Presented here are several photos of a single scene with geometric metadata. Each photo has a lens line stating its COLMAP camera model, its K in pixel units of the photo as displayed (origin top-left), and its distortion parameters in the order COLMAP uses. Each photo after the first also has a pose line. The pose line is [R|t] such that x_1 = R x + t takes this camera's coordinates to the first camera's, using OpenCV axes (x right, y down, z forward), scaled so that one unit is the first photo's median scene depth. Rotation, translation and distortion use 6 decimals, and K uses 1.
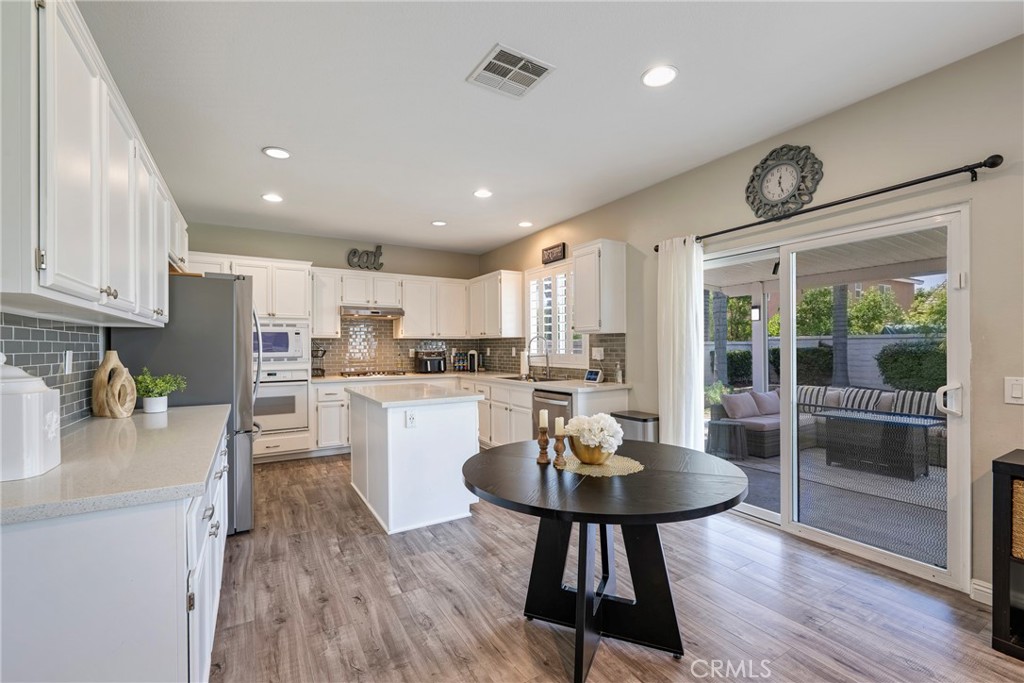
lens RADIAL K [[440.2, 0, 511.1], [0, 440.2, 347.1], [0, 0, 1]] dist [0.000069, -0.000135]
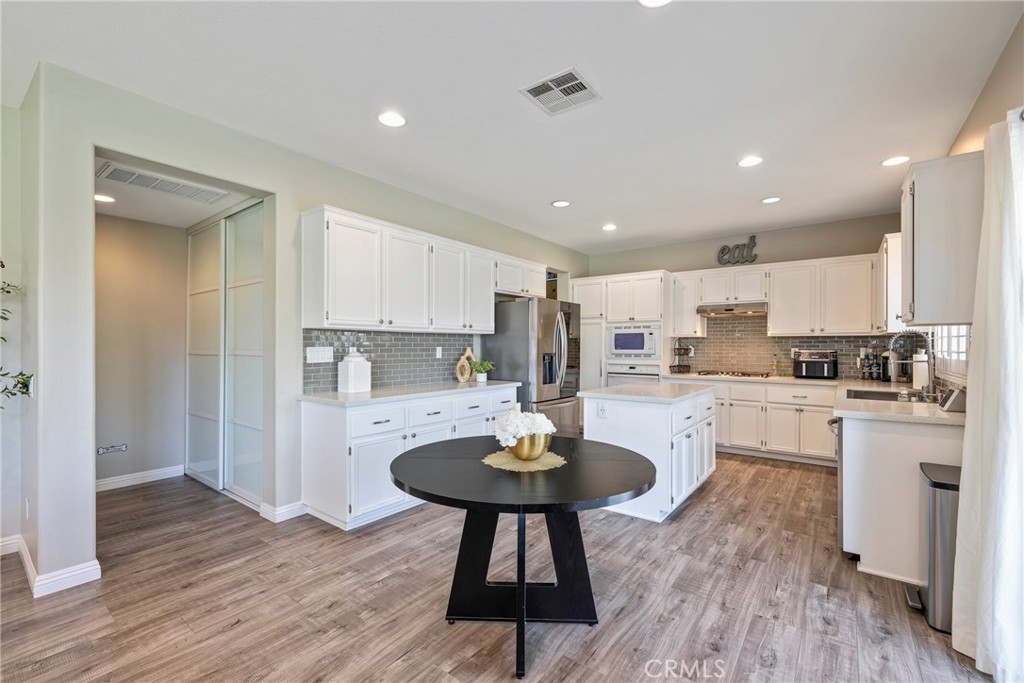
lens RADIAL K [[440.2, 0, 511.4], [0, 440.2, 348.8], [0, 0, 1]] dist [0.000069, -0.000135]
pose [[0.375462, 0.013019, -0.926746, 0.449037], [-0.004641, 0.999915, 0.012167, -0.003735], [0.926826, -0.000267, 0.375491, 0.226727]]
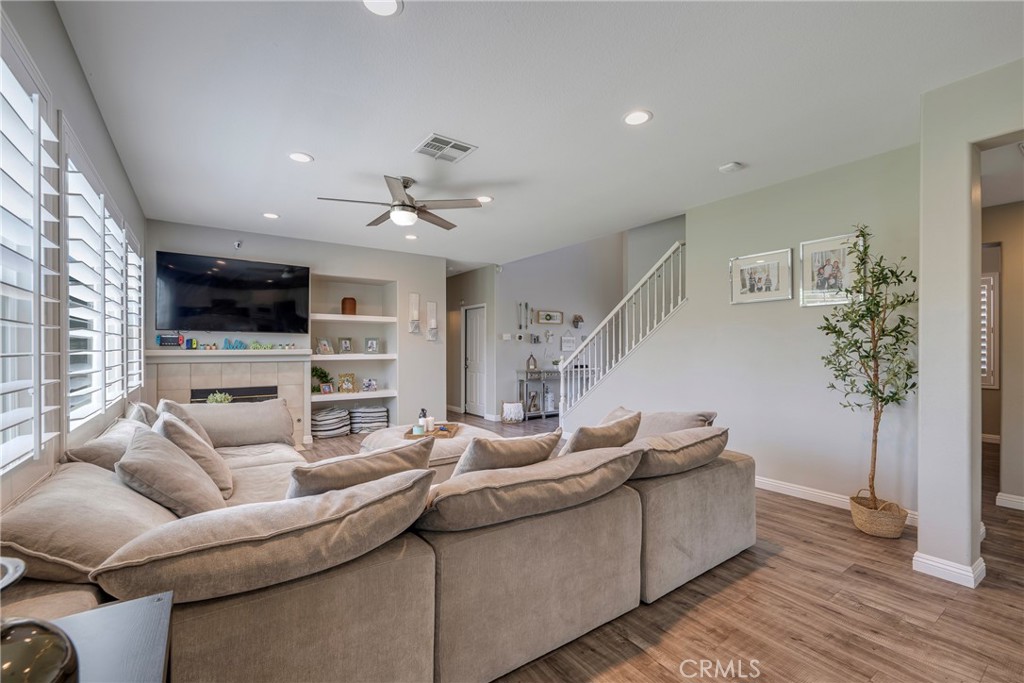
lens RADIAL K [[440.2, 0, 509.4], [0, 440.2, 351.1], [0, 0, 1]] dist [0.000069, -0.000135]
pose [[-0.997148, 0.006035, -0.075224, 0.359880], [0.005320, 0.999939, 0.009705, -0.002666], [0.075278, 0.009278, -0.997119, 0.415375]]
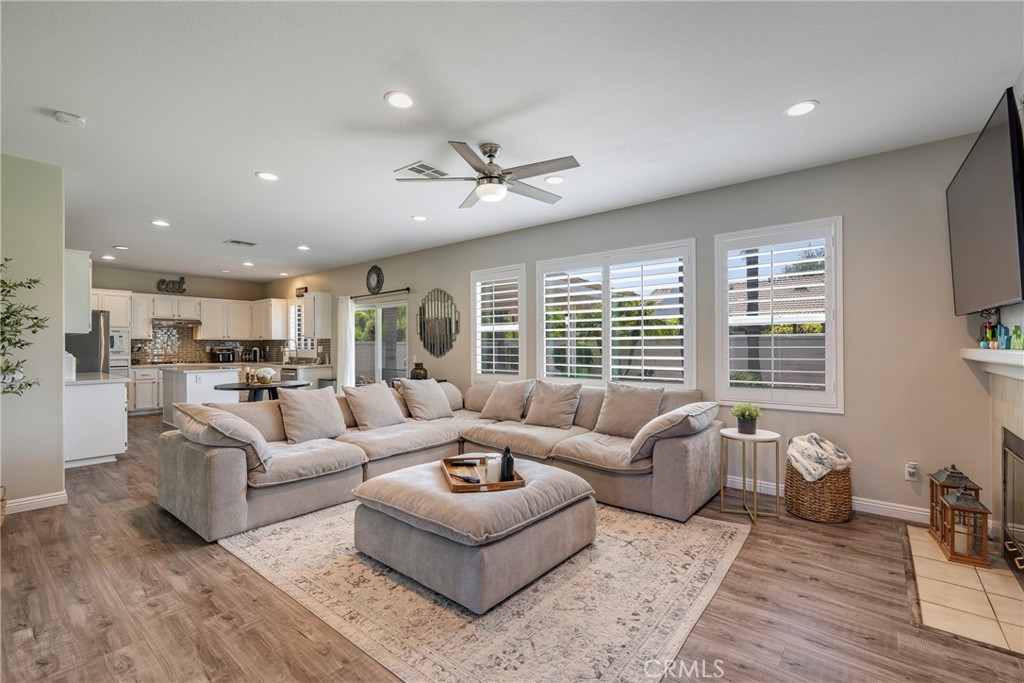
lens RADIAL K [[440.2, 0, 508.2], [0, 440.2, 343.2], [0, 0, 1]] dist [0.000069, -0.000135]
pose [[0.940267, 0.005067, 0.340399, 0.283829], [-0.003046, 0.999974, -0.006472, -0.000853], [-0.340423, 0.005048, 0.940259, -0.956394]]
